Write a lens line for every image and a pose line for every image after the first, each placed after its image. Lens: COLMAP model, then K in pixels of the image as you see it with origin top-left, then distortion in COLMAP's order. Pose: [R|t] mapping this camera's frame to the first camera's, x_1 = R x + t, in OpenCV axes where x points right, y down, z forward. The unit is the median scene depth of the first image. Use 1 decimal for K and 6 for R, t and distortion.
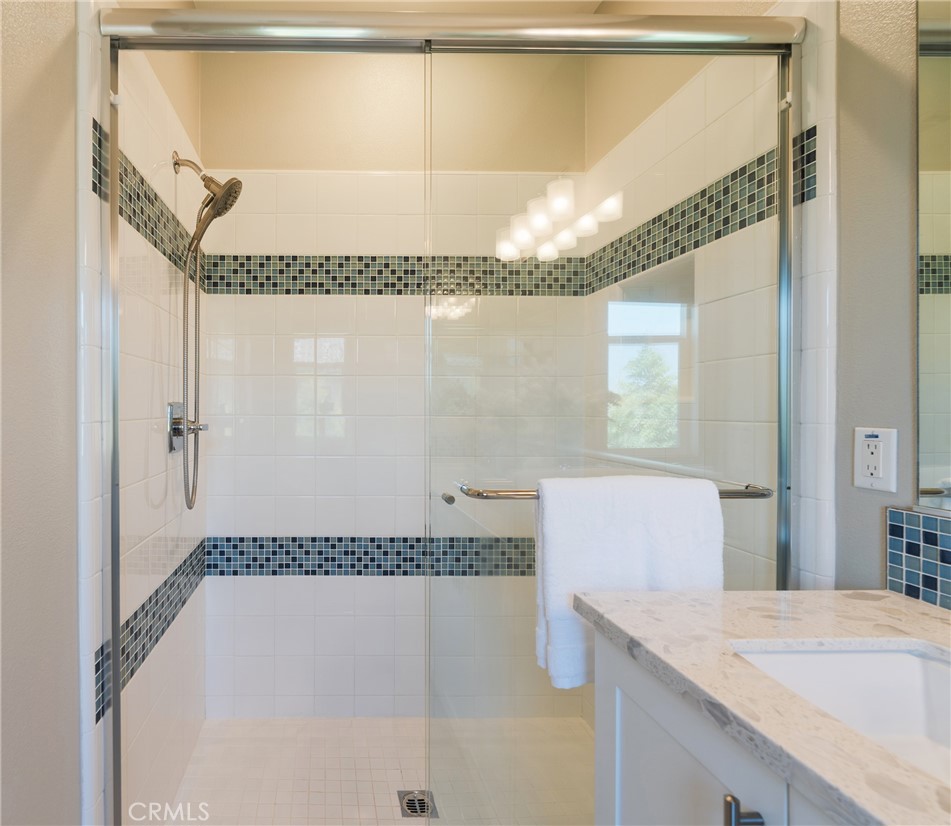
lens RADIAL K [[317.0, 0, 473.4], [0, 317.0, 411.6], [0, 0, 1]] dist [-0.002029, -0.000165]
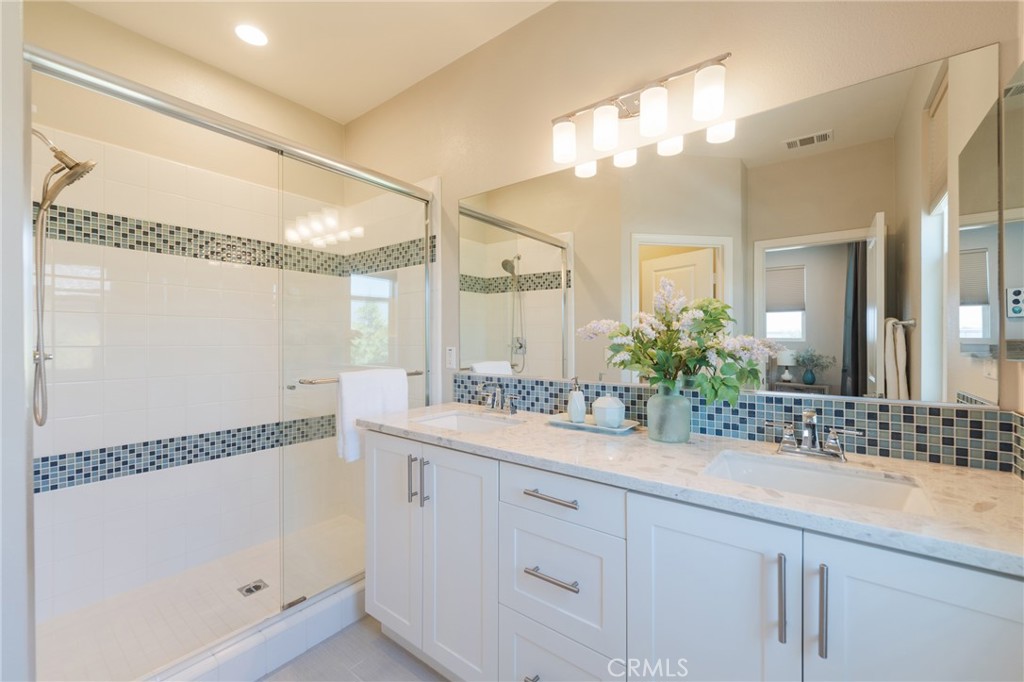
lens RADIAL K [[411.9, 0, 512.6], [0, 411.9, 340.8], [0, 0, 1]] dist [-0.000141, -0.000163]
pose [[0.619514, -0.003247, 0.784979, -0.889200], [0.004745, 0.999989, 0.000391, -0.003436], [-0.784971, 0.003483, 0.619522, -1.182883]]
